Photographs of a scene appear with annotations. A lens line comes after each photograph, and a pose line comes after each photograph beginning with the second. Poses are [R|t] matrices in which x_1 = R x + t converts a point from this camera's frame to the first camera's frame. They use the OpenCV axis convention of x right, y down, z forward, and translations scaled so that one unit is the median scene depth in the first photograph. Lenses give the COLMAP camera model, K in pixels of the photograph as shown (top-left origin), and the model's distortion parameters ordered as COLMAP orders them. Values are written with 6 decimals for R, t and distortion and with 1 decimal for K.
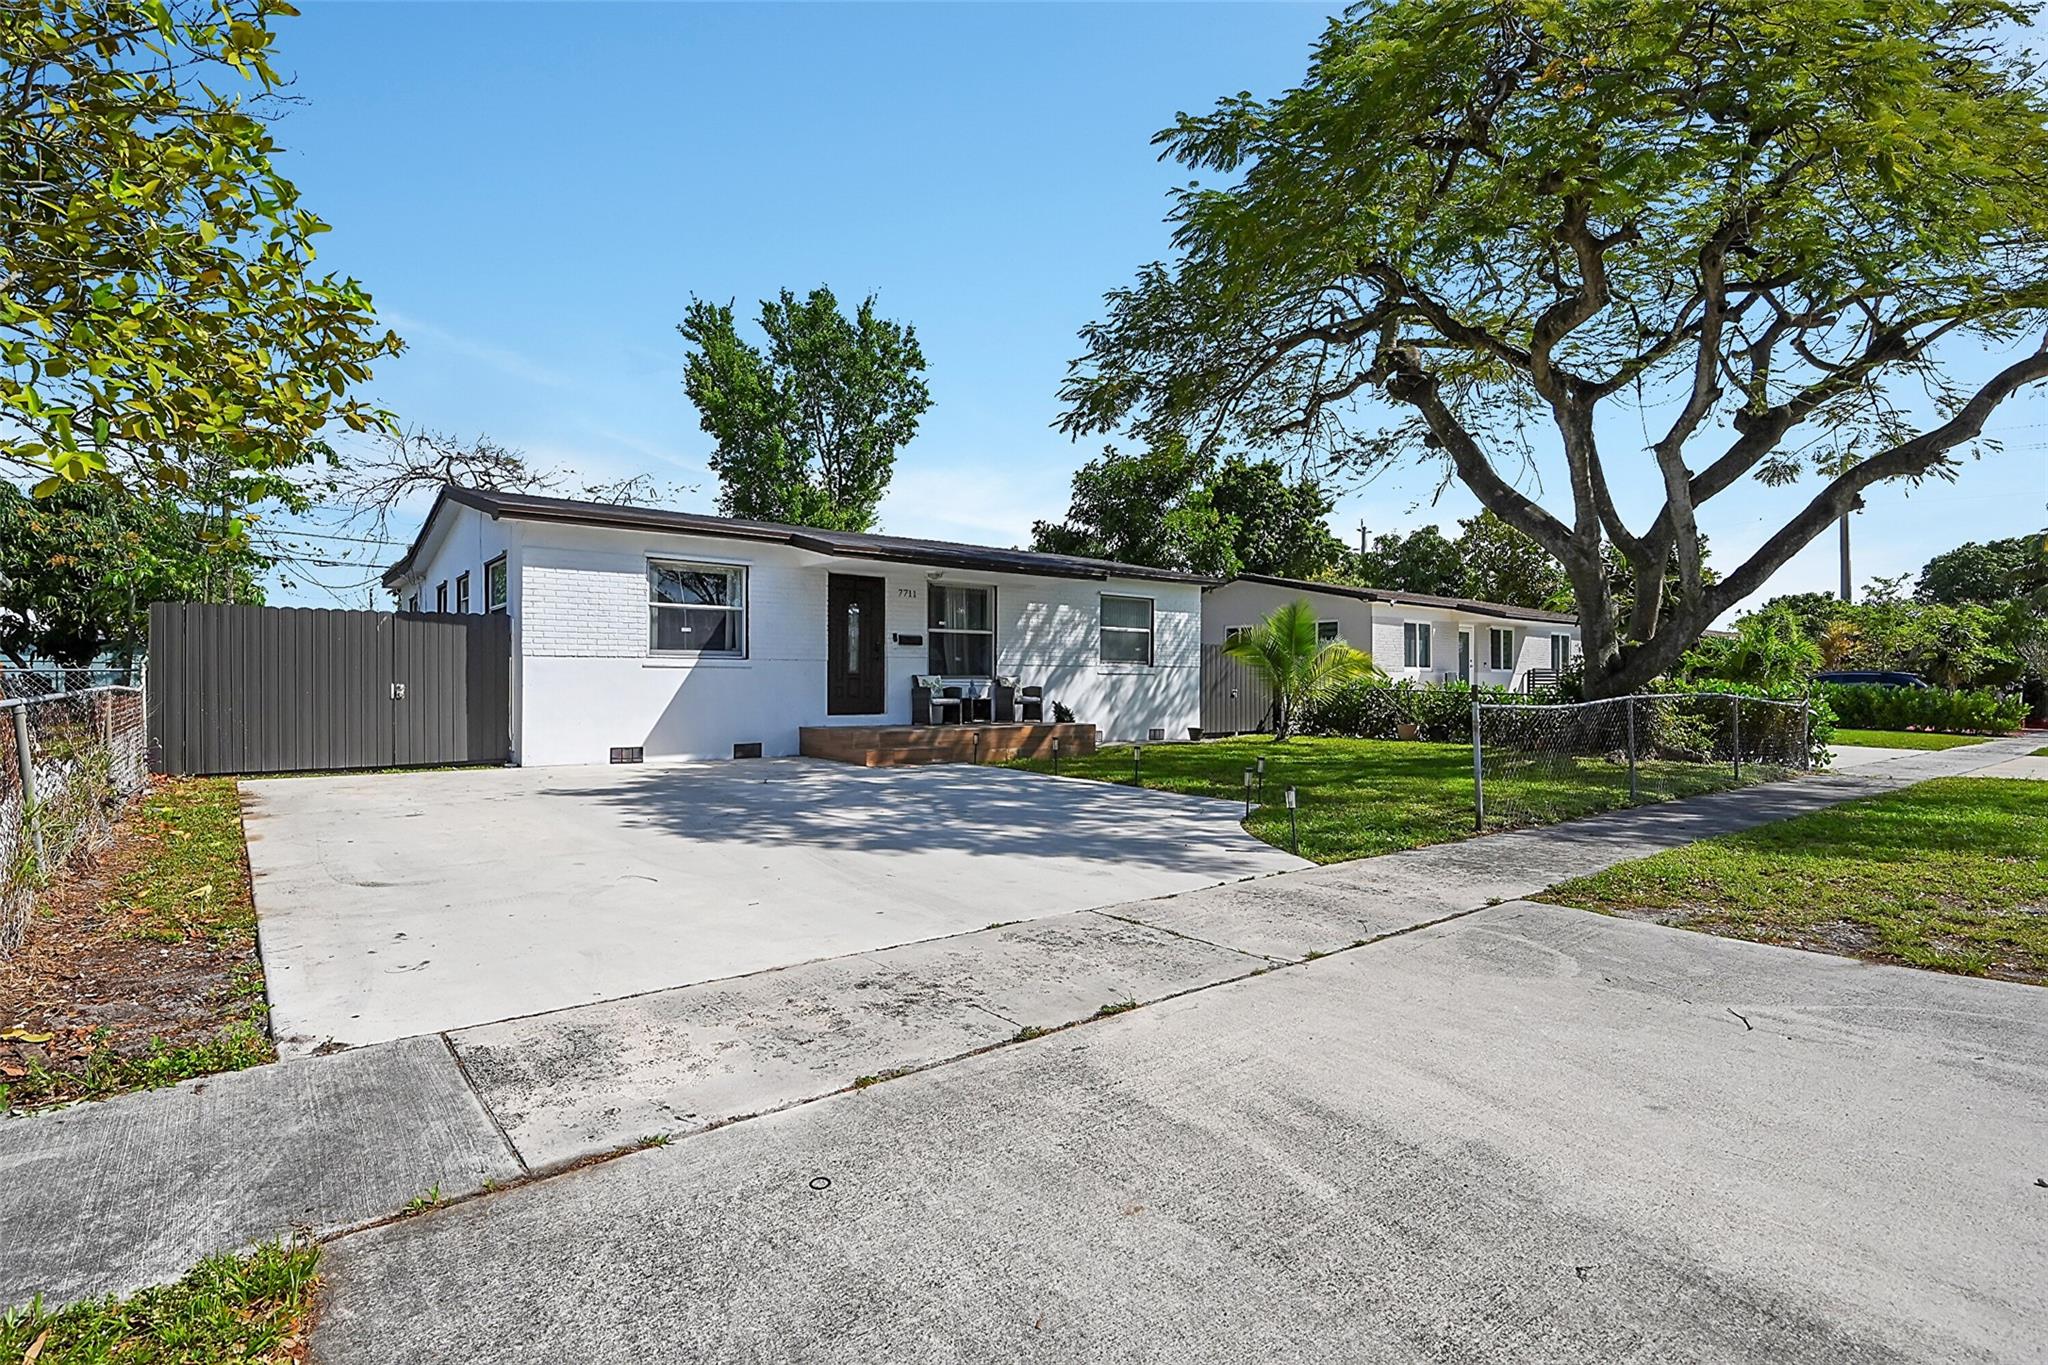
lens RADIAL K [[964.2, 0, 992.2], [0, 964.2, 683.9], [0, 0, 1]] dist [-0.000004, 0.000007]
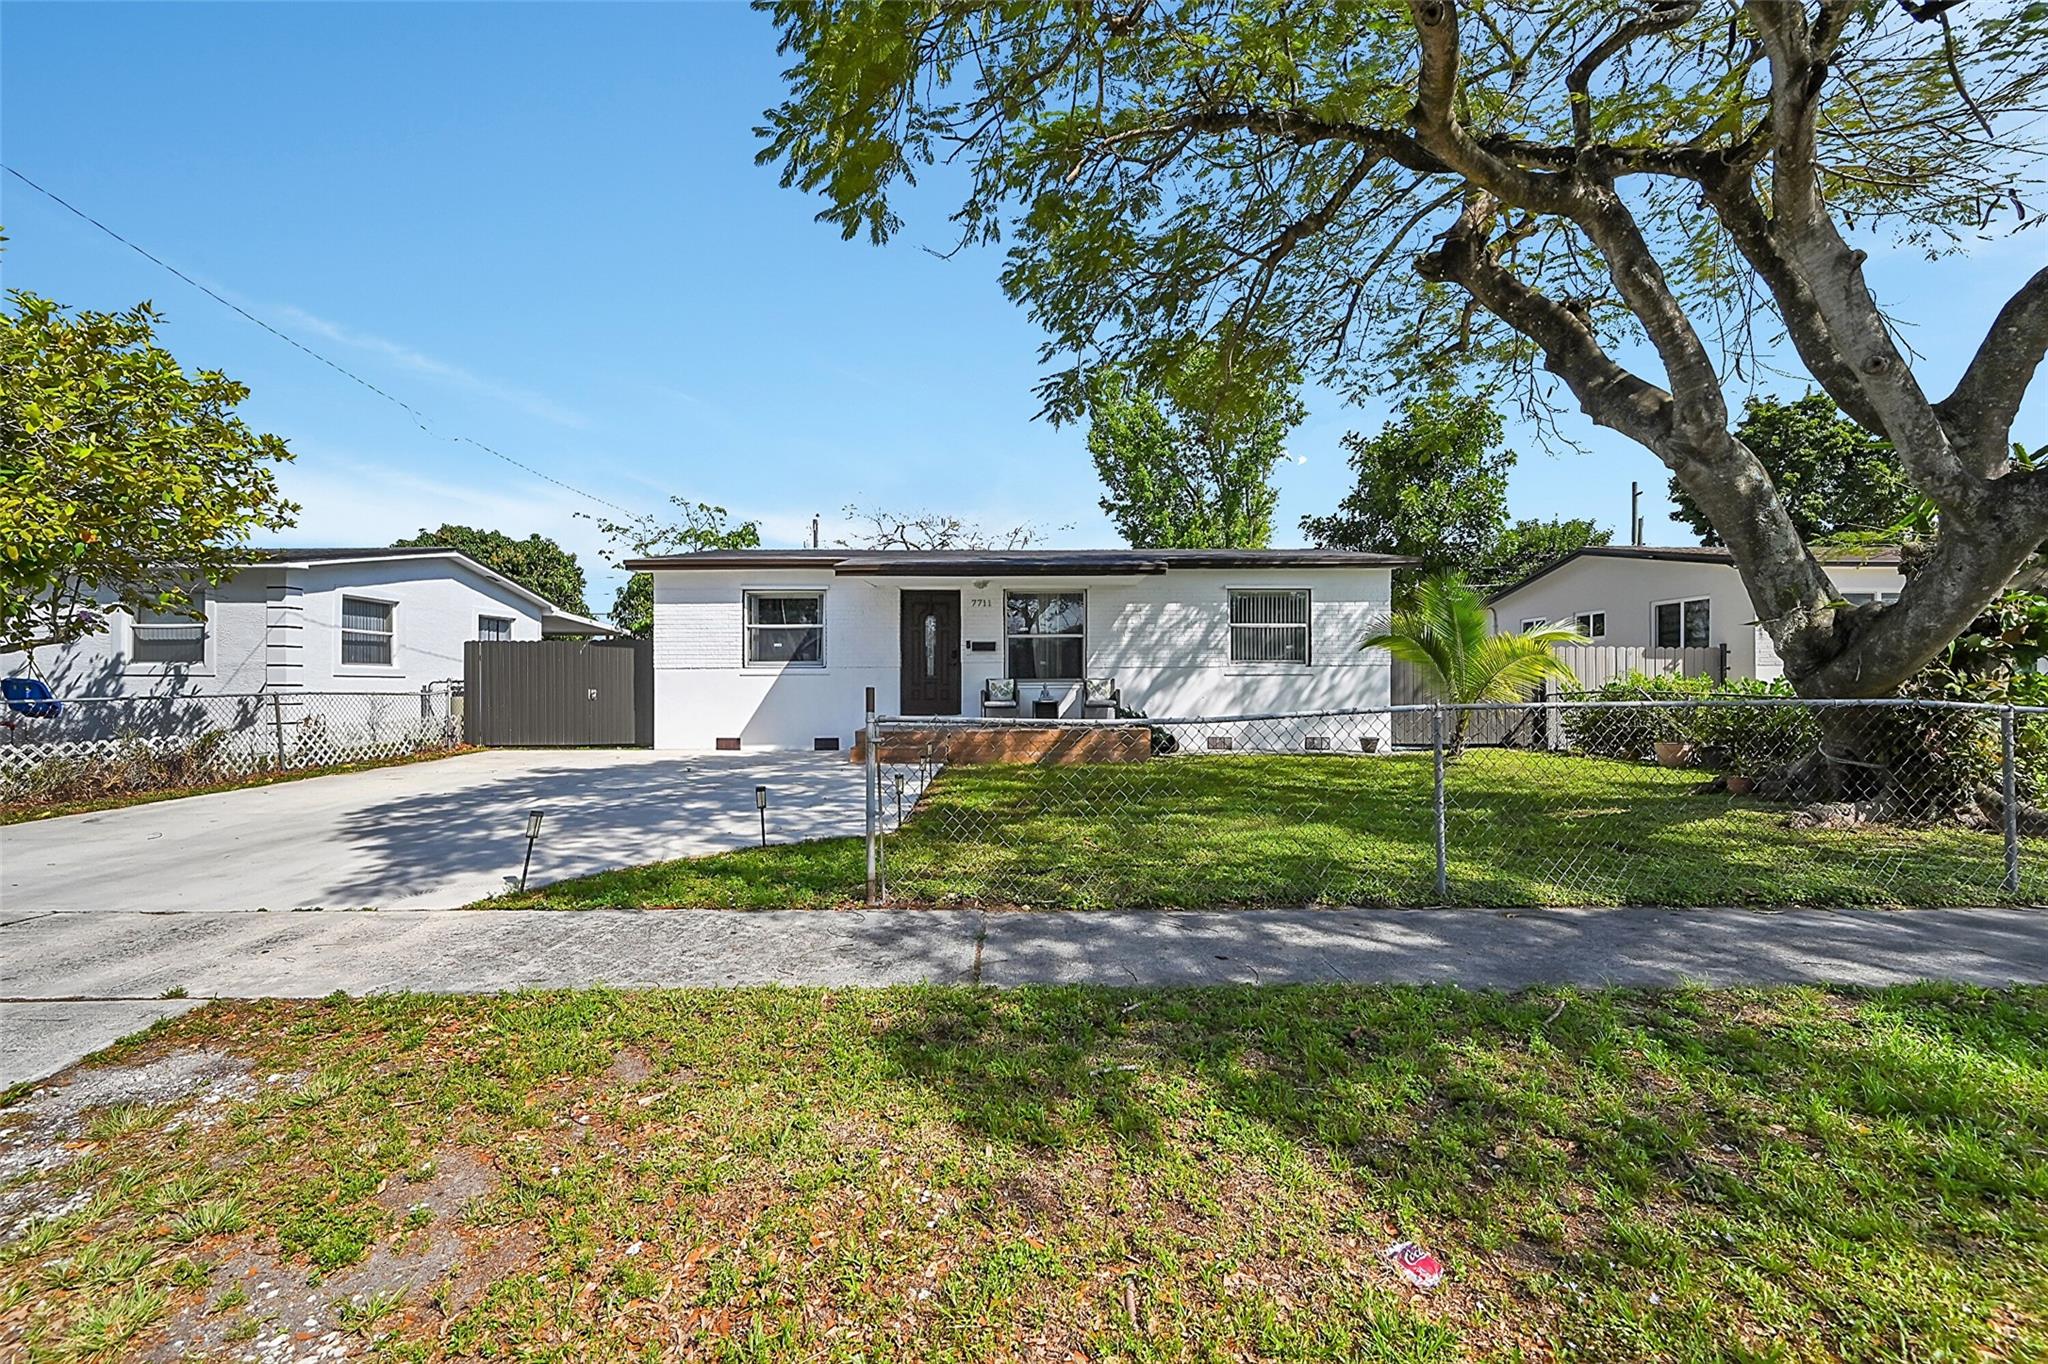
lens RADIAL K [[803.6, 0, 1020.2], [0, 803.6, 681.5], [0, 0, 1]] dist [-0.002498, 0.000112]
pose [[0.797006, -0.009032, -0.603904, 0.447149], [0.005114, 0.999953, -0.008206, 0.001156], [0.603950, 0.003451, 0.797015, 0.283592]]
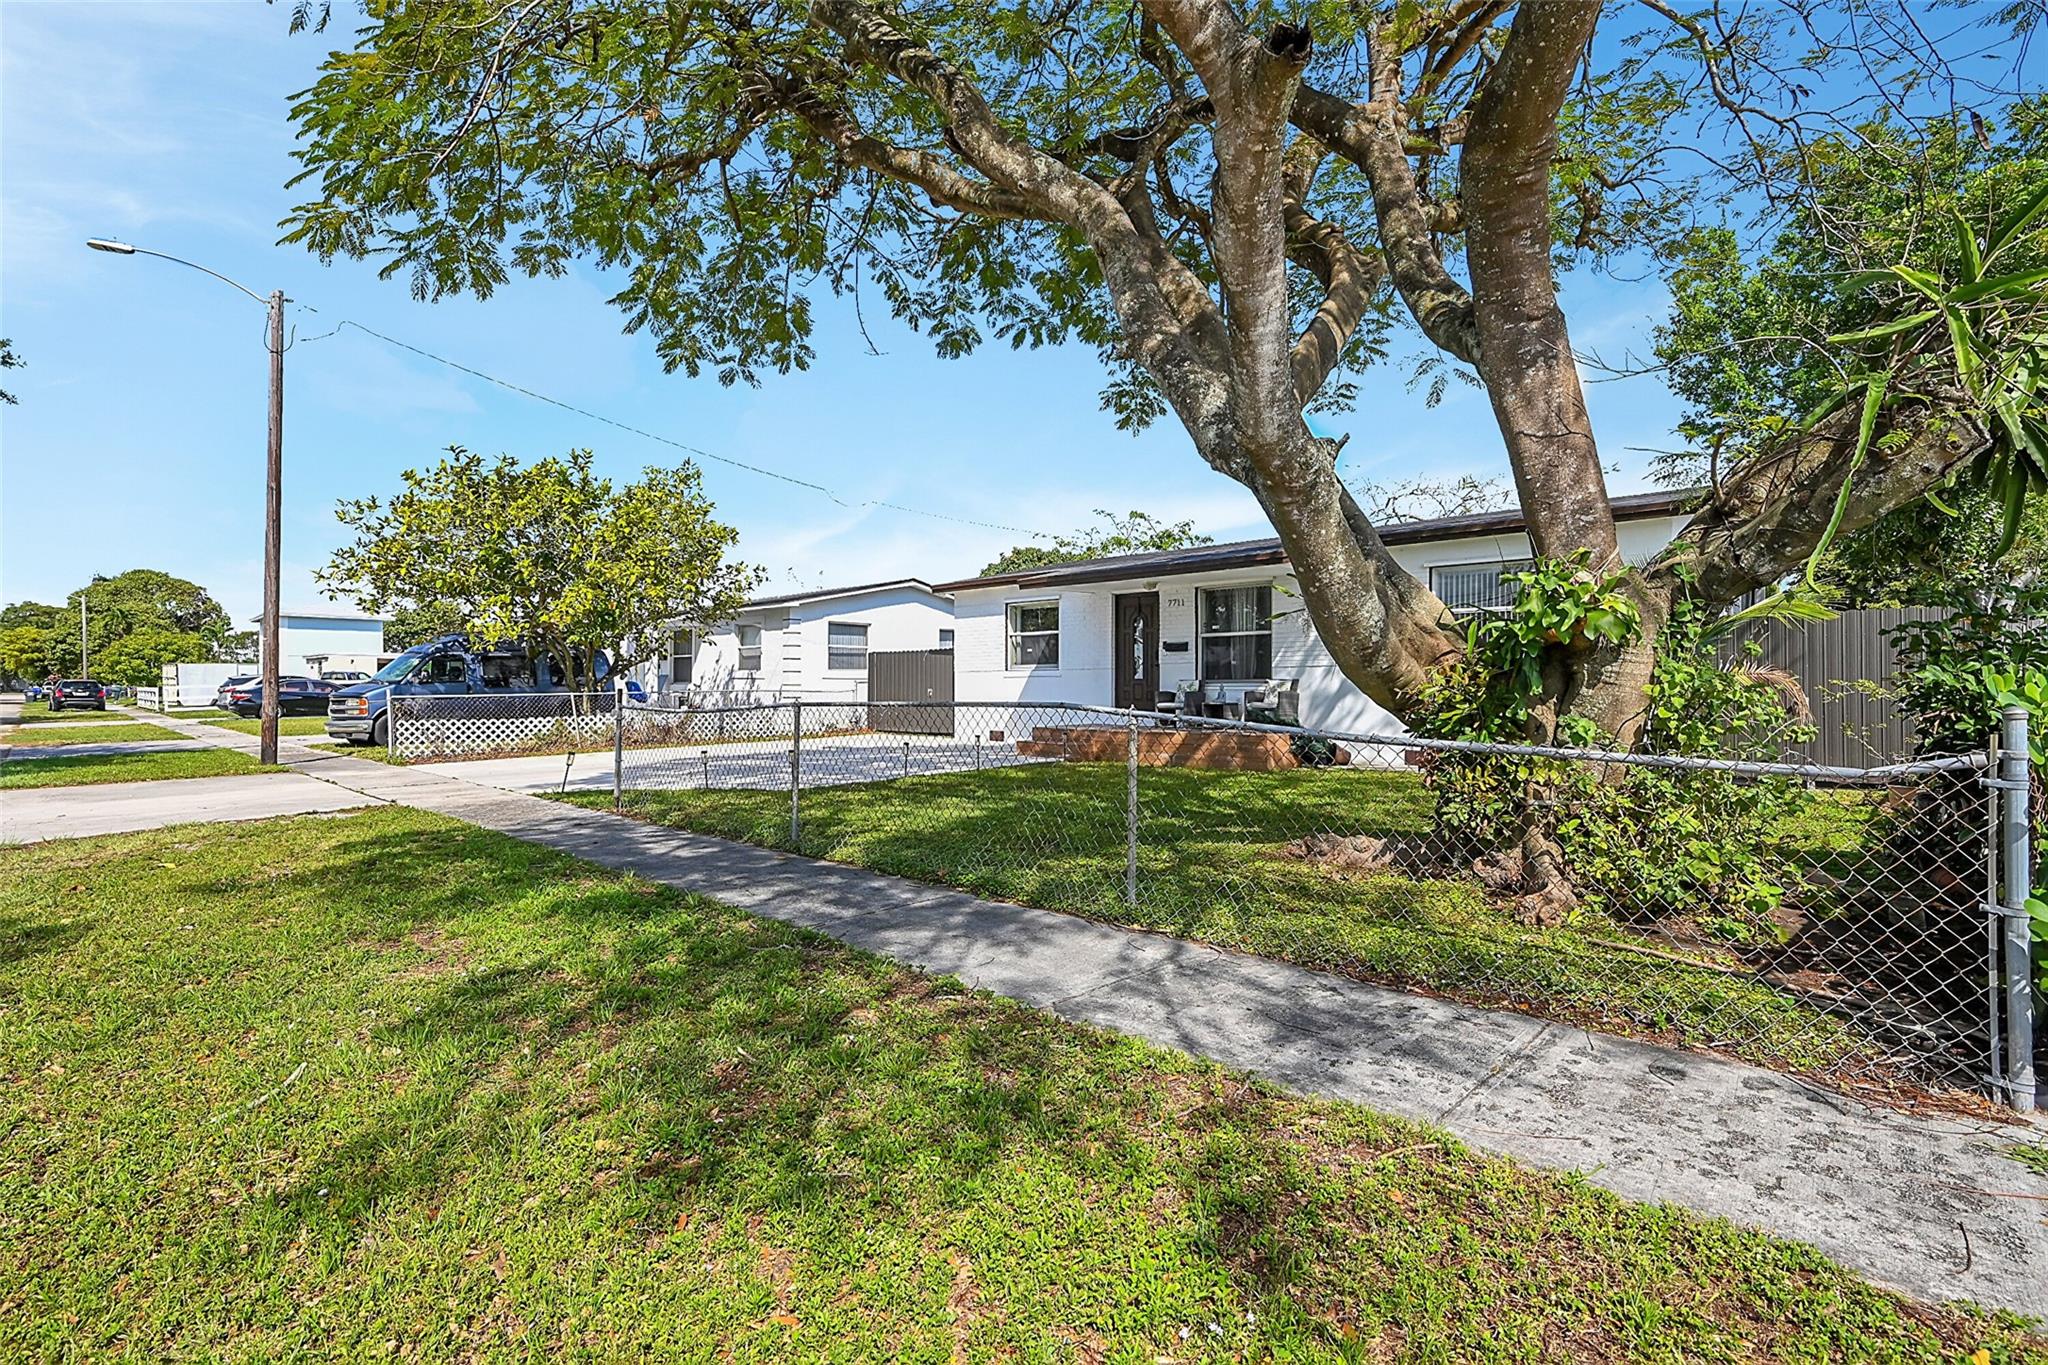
lens RADIAL K [[955.4, 0, 1024.0], [0, 955.4, 682.5], [0, 0, 1]] dist [-0.000632, -0.000037]
pose [[0.149809, -0.009163, -0.988672, 0.842299], [-0.002596, 0.999950, -0.009661, 0.003943], [0.988712, 0.004014, 0.149778, 0.619352]]
